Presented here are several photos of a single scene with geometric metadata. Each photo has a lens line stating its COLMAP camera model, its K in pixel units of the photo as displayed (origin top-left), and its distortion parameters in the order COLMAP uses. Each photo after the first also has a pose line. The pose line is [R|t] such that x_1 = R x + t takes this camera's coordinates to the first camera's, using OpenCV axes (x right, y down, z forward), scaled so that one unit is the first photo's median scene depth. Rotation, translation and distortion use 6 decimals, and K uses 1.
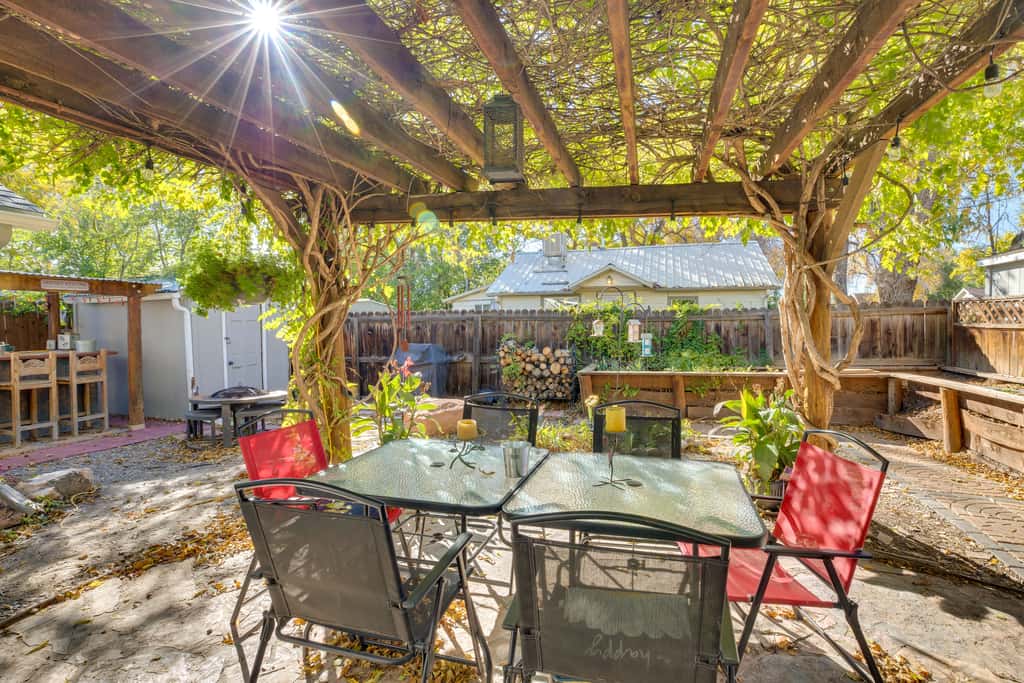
lens RADIAL K [[463.7, 0, 510.4], [0, 463.7, 340.6], [0, 0, 1]] dist [-0.001025, -0.000133]
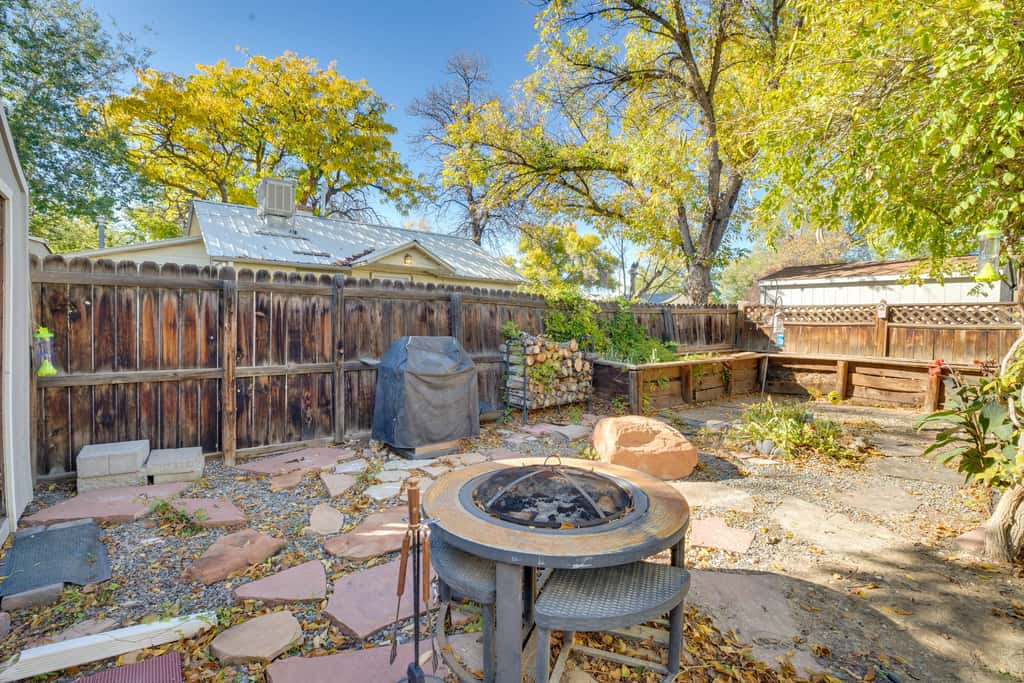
lens RADIAL K [[463.7, 0, 512.1], [0, 463.7, 339.6], [0, 0, 1]] dist [-0.001025, -0.000133]
pose [[0.595427, -0.013738, 0.803292, -0.602058], [-0.002174, 0.999823, 0.018710, -0.000884], [-0.803407, -0.012887, 0.595291, 0.570213]]
